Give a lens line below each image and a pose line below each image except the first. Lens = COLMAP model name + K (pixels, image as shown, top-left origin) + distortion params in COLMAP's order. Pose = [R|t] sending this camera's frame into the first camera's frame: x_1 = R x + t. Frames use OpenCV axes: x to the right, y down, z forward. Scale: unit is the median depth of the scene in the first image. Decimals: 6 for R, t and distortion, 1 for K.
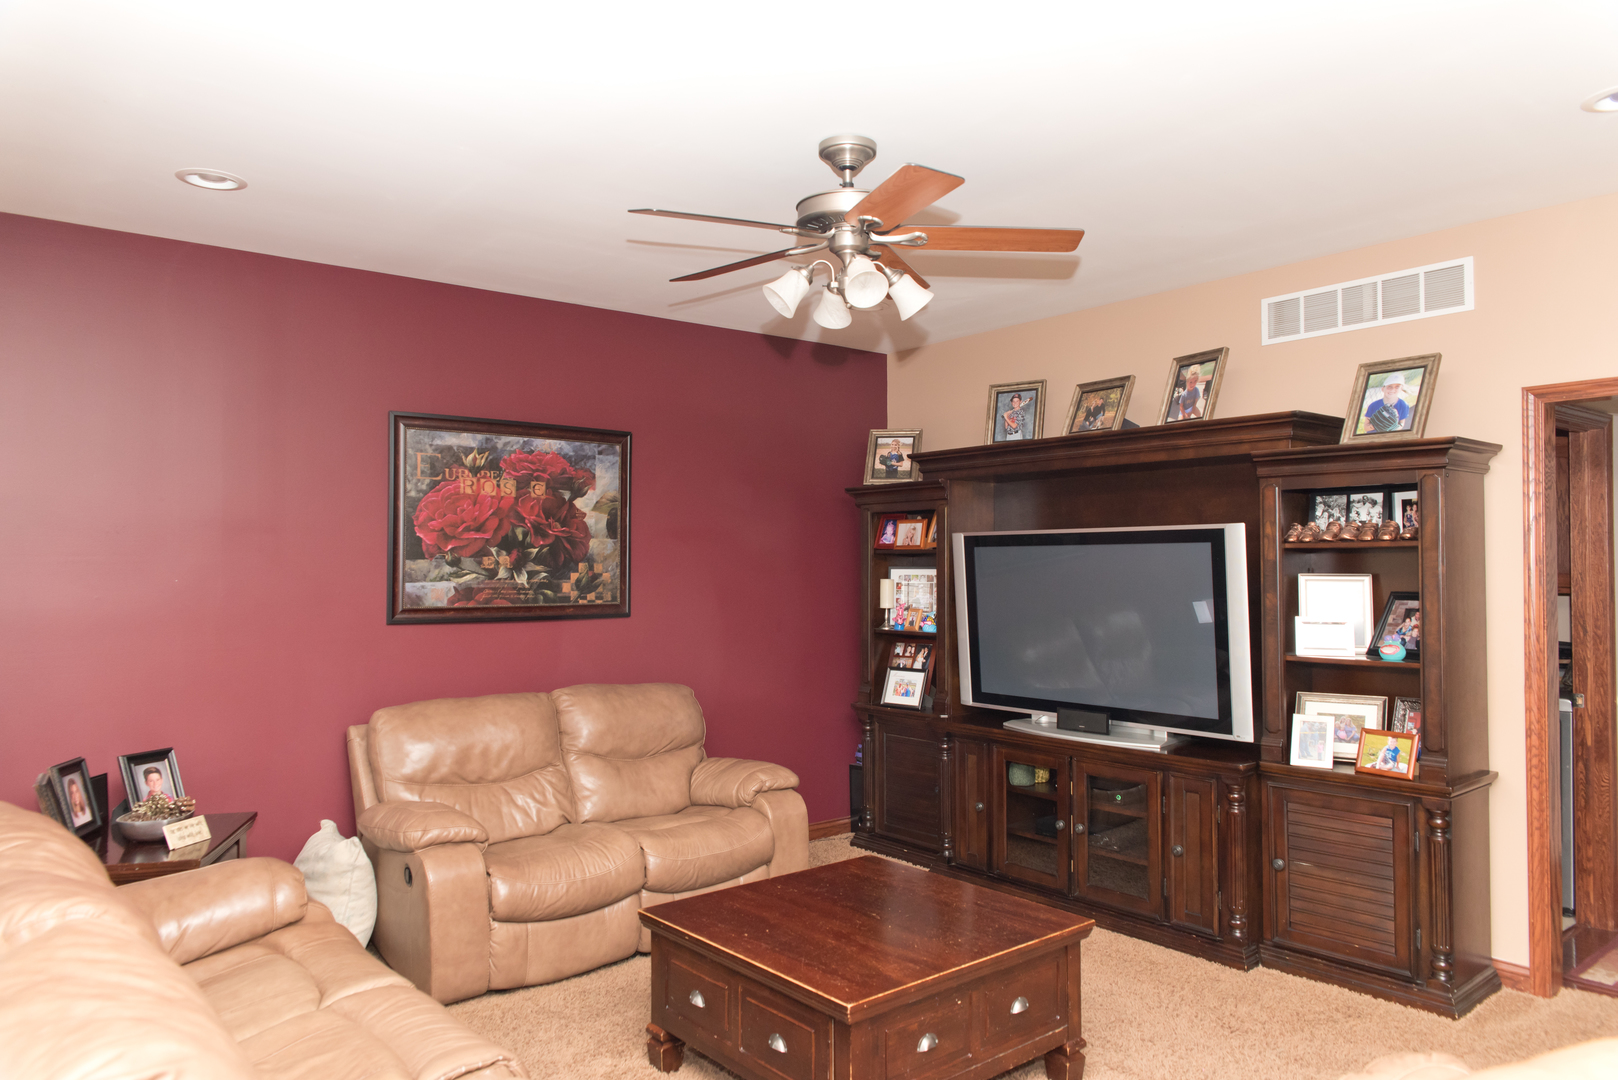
lens RADIAL K [[1107.6, 0, 805.9], [0, 1107.6, 541.7], [0, 0, 1]] dist [0.002129, -0.001563]
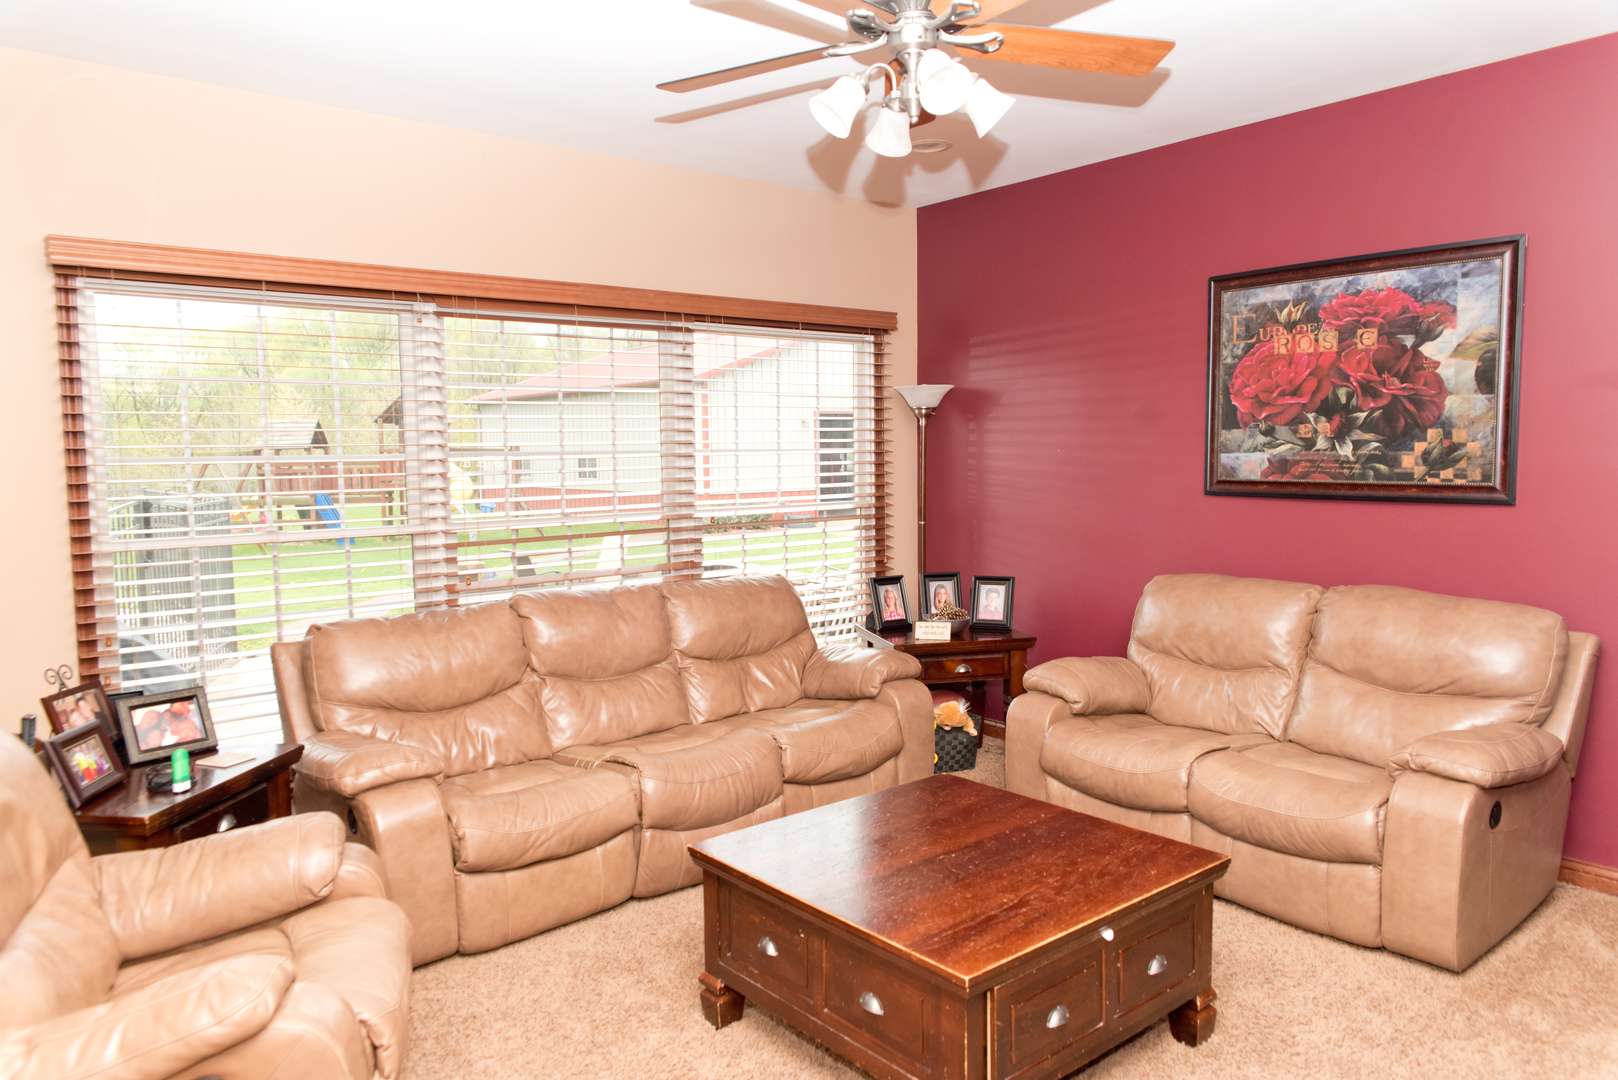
lens RADIAL K [[1107.6, 0, 805.9], [0, 1107.6, 541.7], [0, 0, 1]] dist [0.002129, -0.001563]
pose [[-0.006508, 0.085325, -0.996332, 0.585626], [0.031299, 0.995882, 0.085082, 0.018937], [0.999489, -0.030630, -0.009152, 0.607408]]
